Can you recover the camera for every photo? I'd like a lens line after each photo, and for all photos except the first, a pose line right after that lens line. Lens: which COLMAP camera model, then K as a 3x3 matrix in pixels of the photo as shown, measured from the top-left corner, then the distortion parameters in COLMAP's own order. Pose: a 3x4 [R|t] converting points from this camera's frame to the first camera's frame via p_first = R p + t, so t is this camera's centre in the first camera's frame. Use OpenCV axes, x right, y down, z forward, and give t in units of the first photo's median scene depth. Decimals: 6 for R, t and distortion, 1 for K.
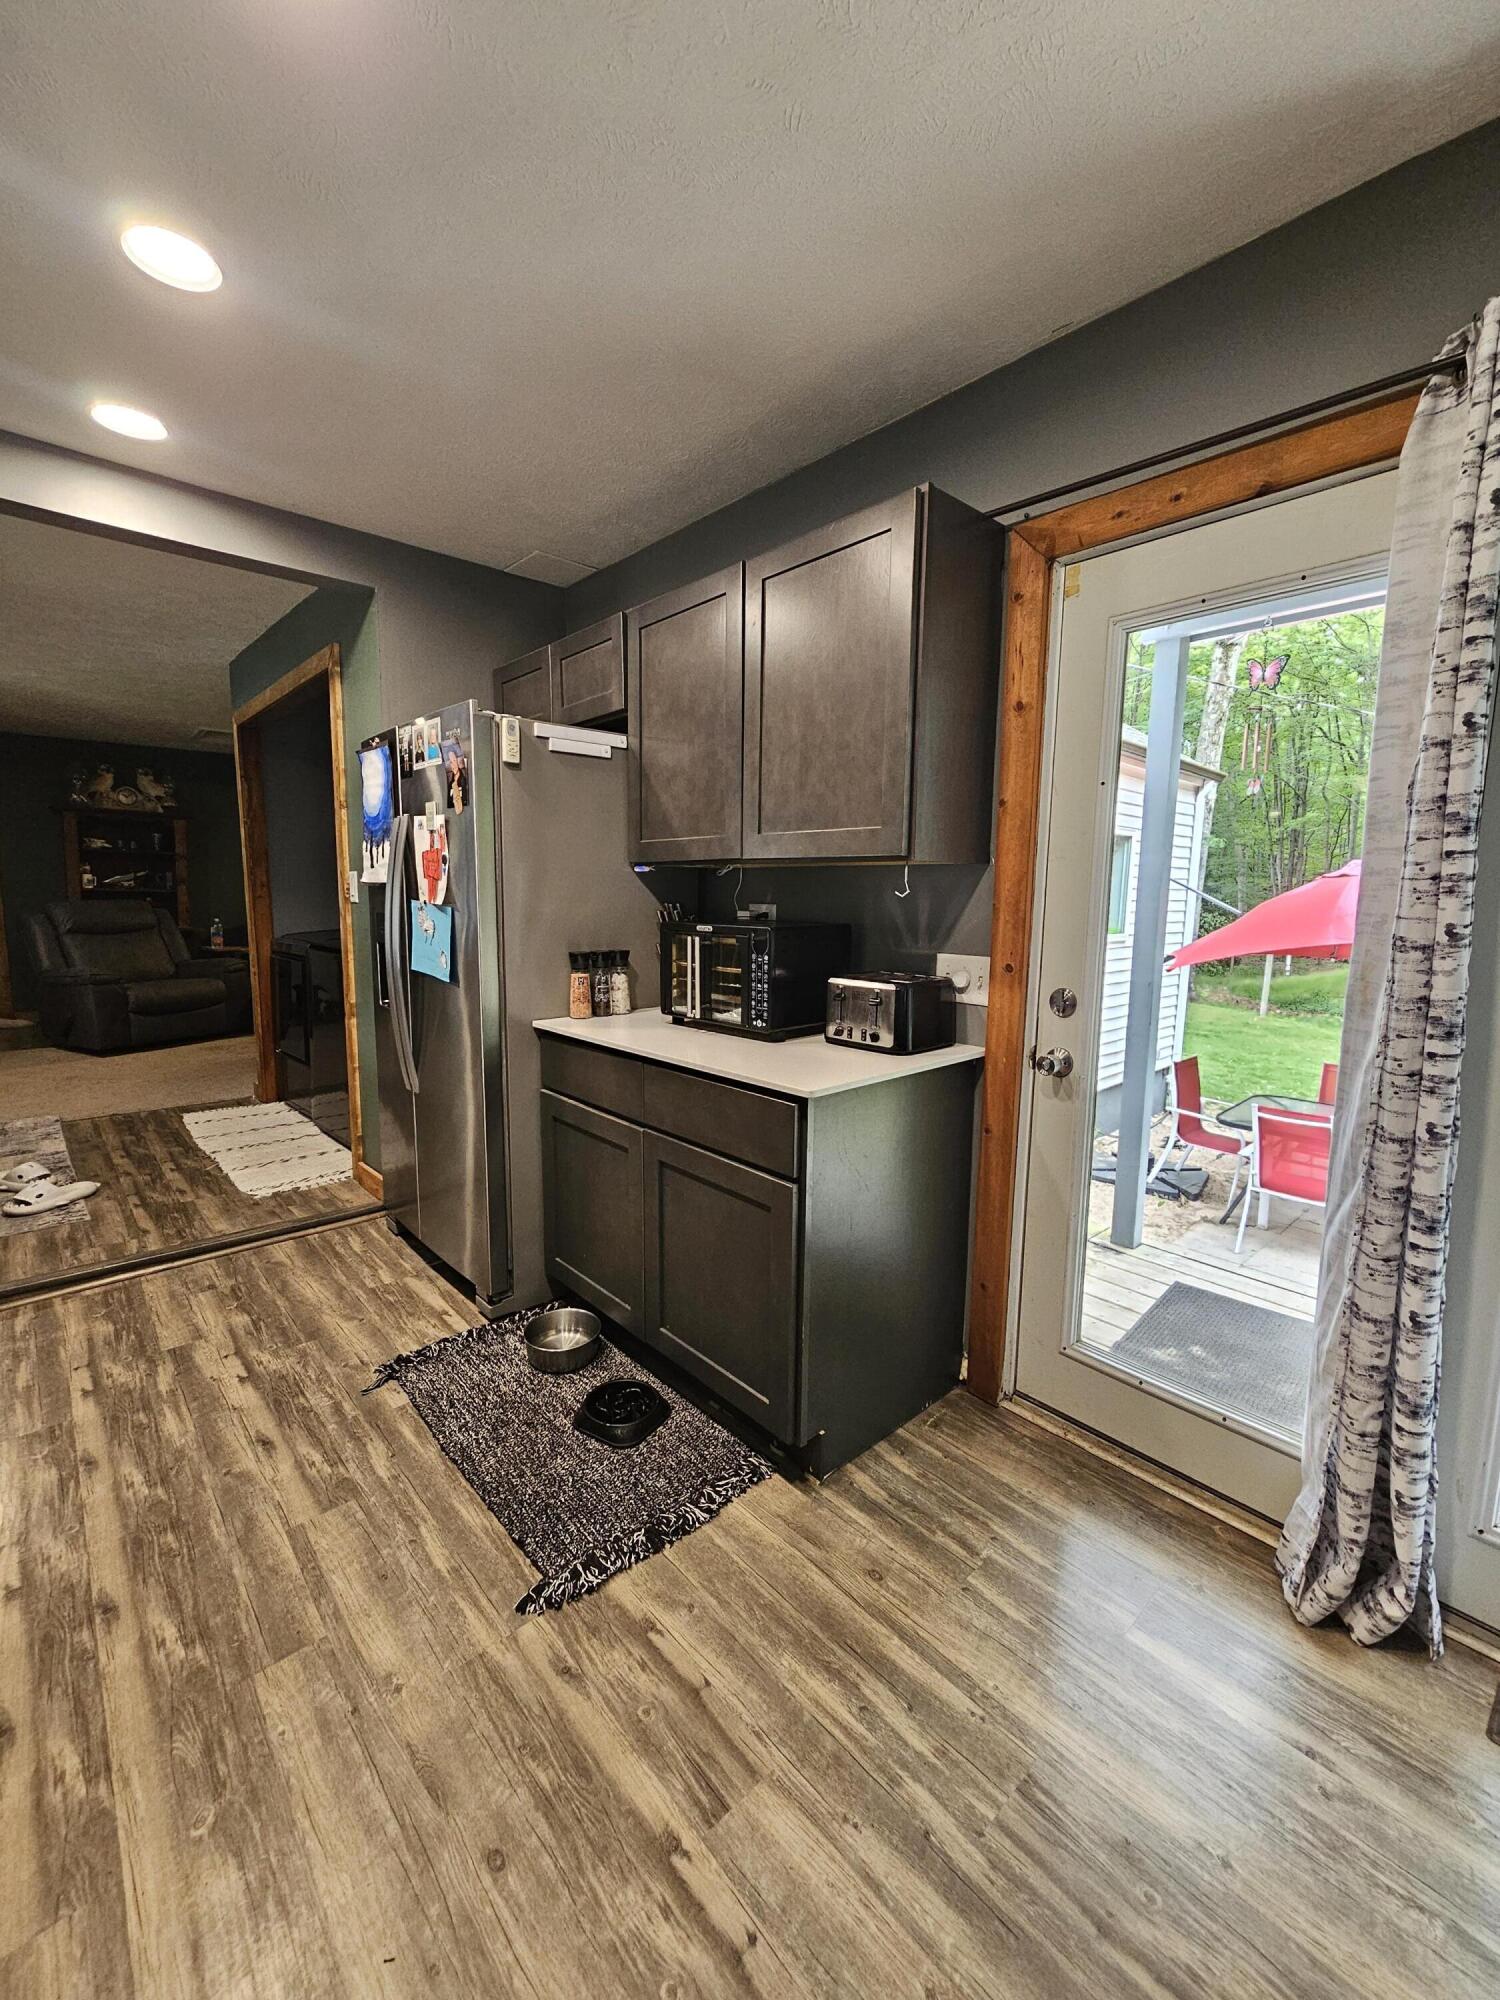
lens RADIAL K [[819.4, 0, 737.6], [0, 819.4, 997.5], [0, 0, 1]] dist [-0.000766, 0.000193]
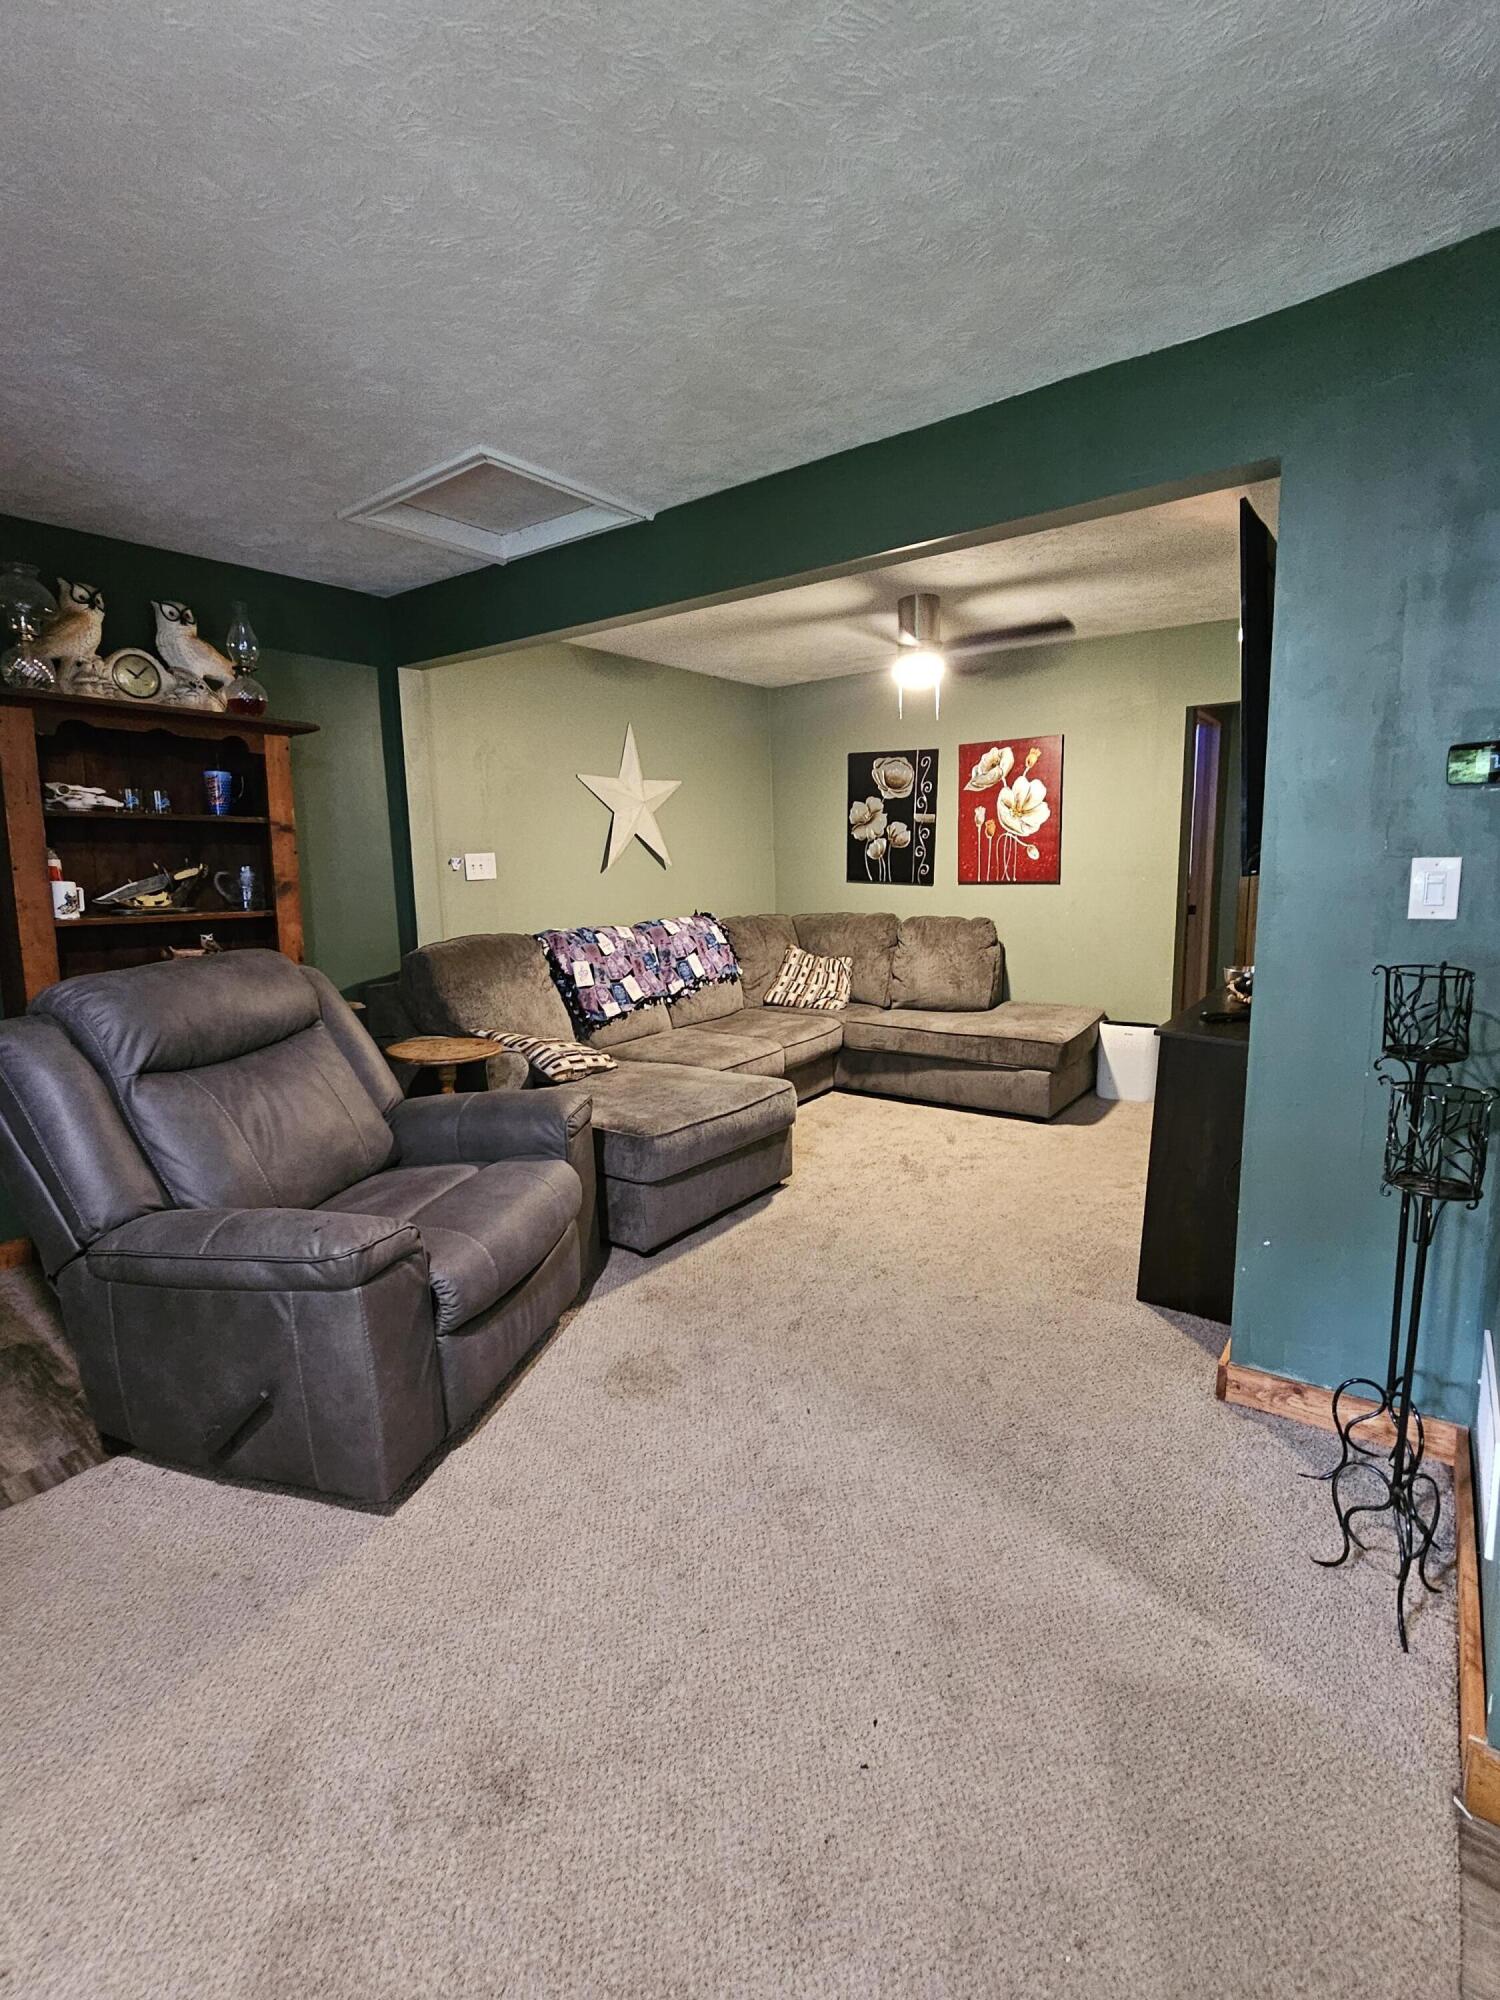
lens RADIAL K [[899.5, 0, 757.5], [0, 899.5, 1000.5], [0, 0, 1]] dist [-0.005380, -0.000151]
pose [[0.978450, -0.068021, 0.194958, -1.865995], [0.061495, 0.997332, 0.039337, -0.307835], [-0.197114, -0.026500, 0.980022, 1.773541]]
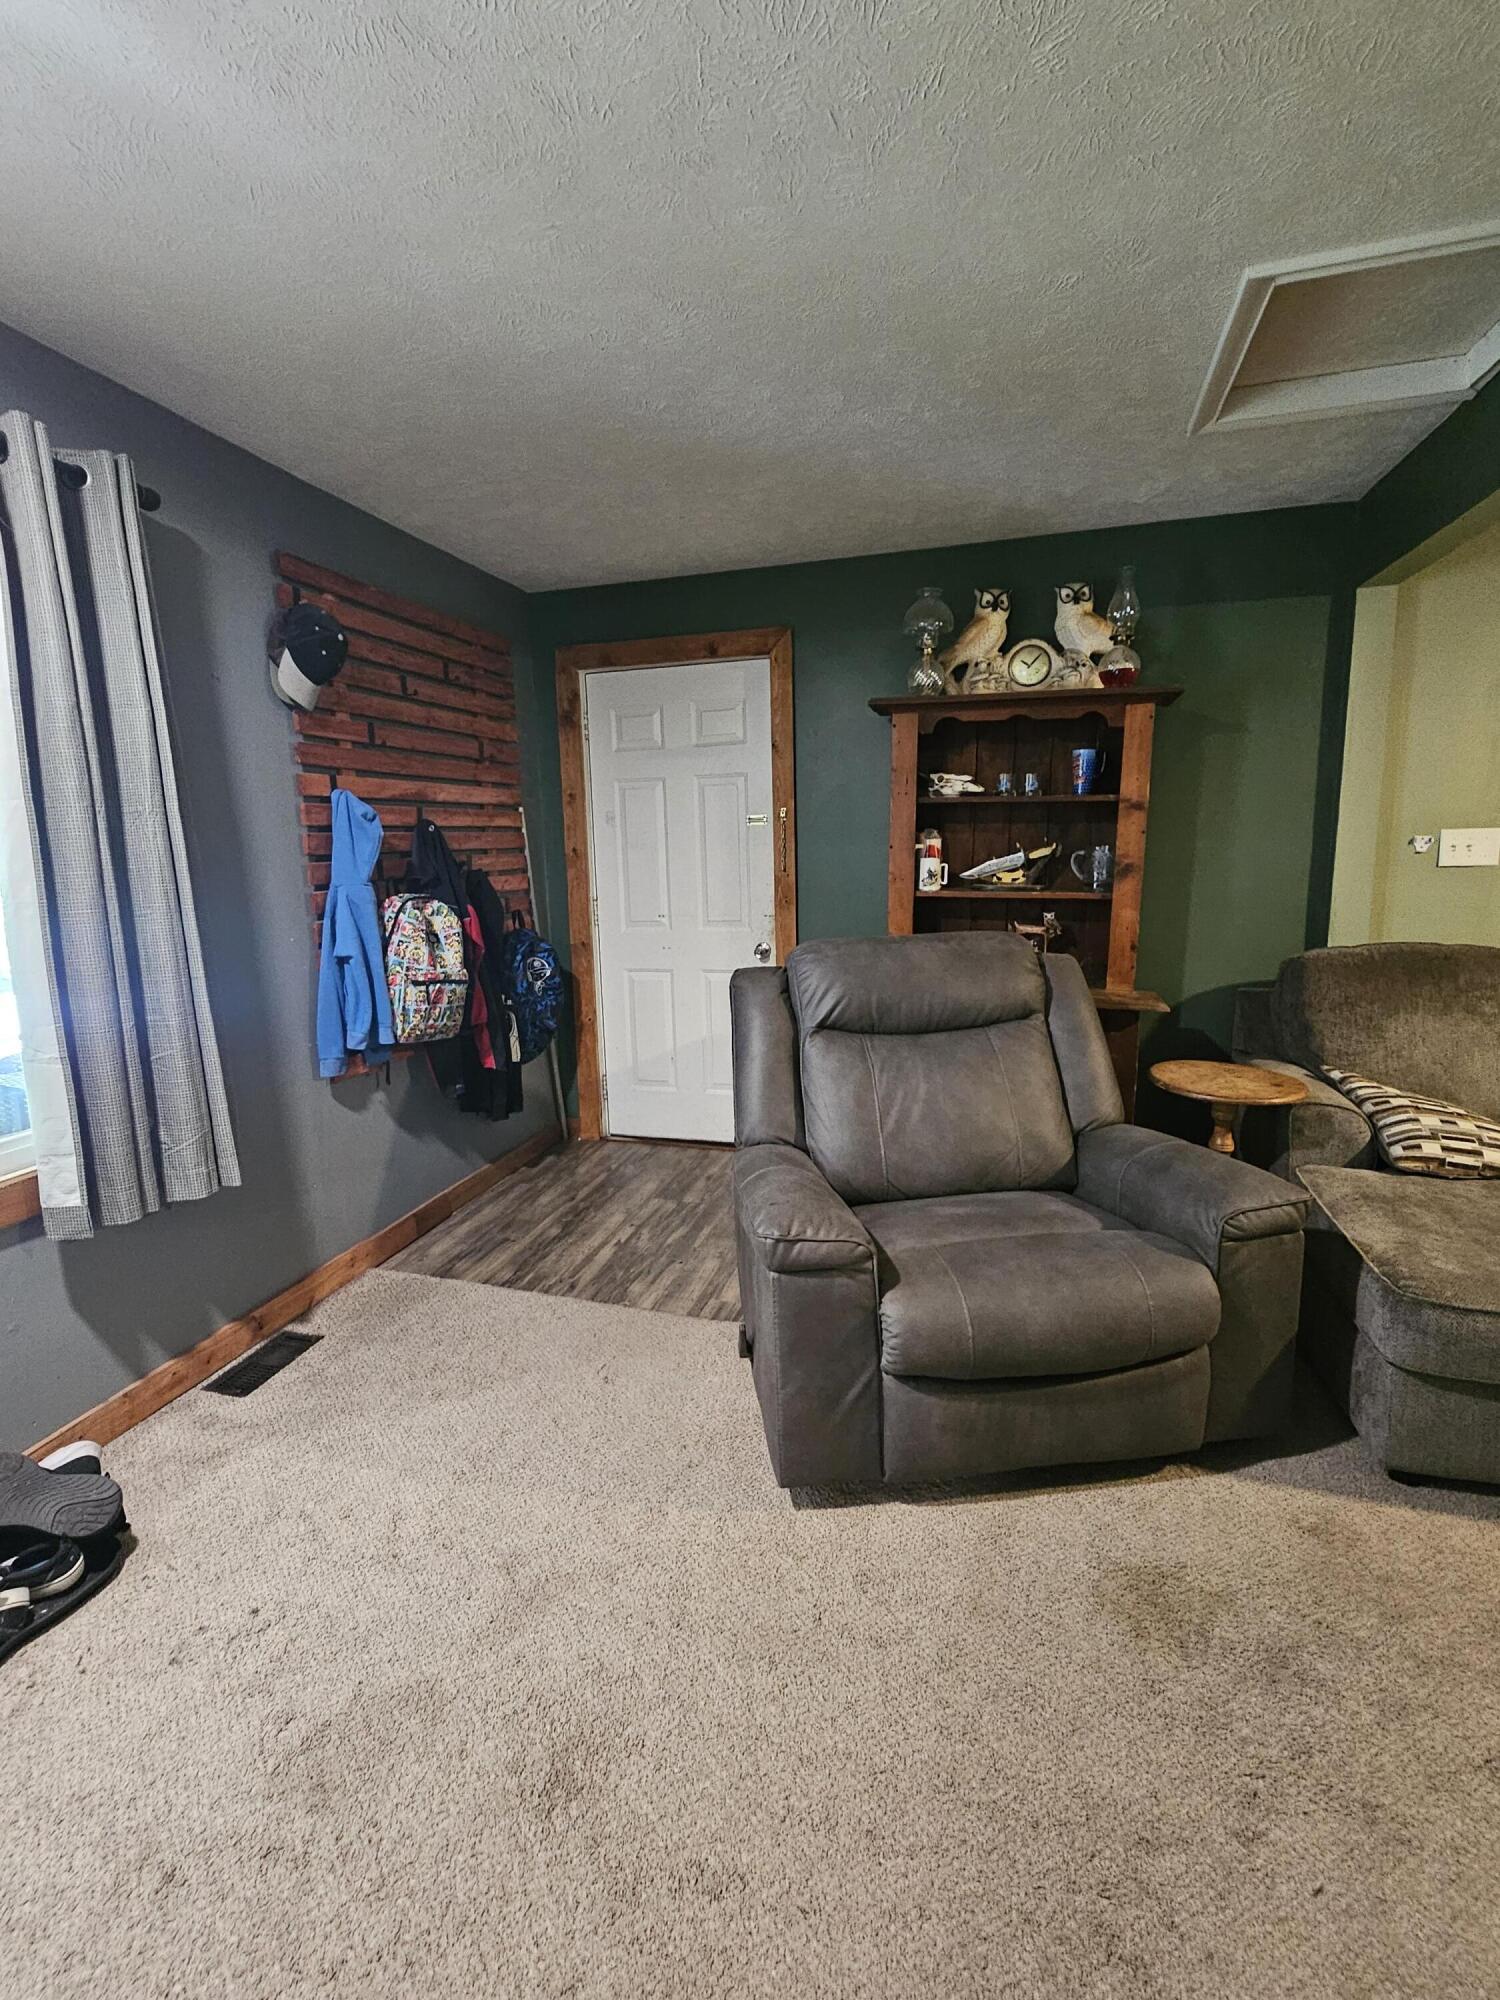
lens RADIAL K [[919.3, 0, 739.0], [0, 919.3, 998.8], [0, 0, 1]] dist [-0.004482, -0.000068]
pose [[0.533787, 0.111529, -0.838232, -1.420902], [-0.081235, 0.993443, 0.080449, -0.353422], [0.841708, 0.025151, 0.539347, 2.145334]]
